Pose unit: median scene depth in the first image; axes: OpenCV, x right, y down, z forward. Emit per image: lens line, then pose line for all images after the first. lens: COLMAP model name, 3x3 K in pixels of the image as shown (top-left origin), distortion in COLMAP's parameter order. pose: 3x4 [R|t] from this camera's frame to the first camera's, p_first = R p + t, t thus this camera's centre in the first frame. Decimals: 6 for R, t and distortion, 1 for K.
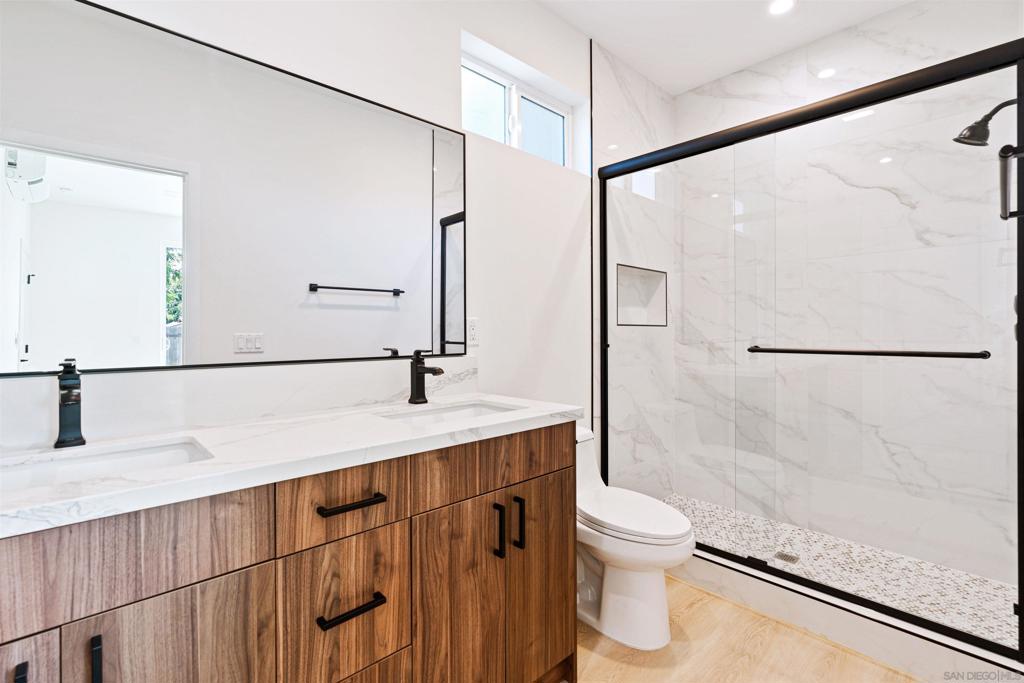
lens RADIAL K [[463.2, 0, 500.4], [0, 463.2, 336.2], [0, 0, 1]] dist [-0.015520, 0.005691]
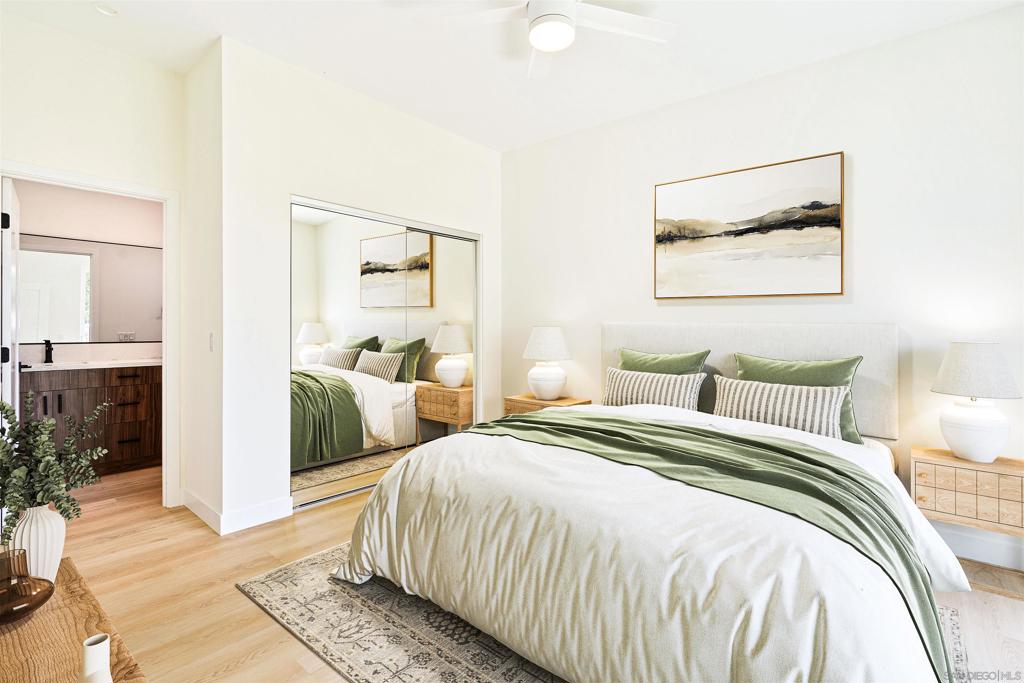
lens RADIAL K [[463.2, 0, 500.4], [0, 463.2, 336.2], [0, 0, 1]] dist [-0.015520, 0.005691]
pose [[0.995341, 0.002982, 0.096368, 2.359911], [-0.003715, 0.999965, 0.007431, -0.015646], [-0.096343, -0.007755, 0.995318, -3.070232]]
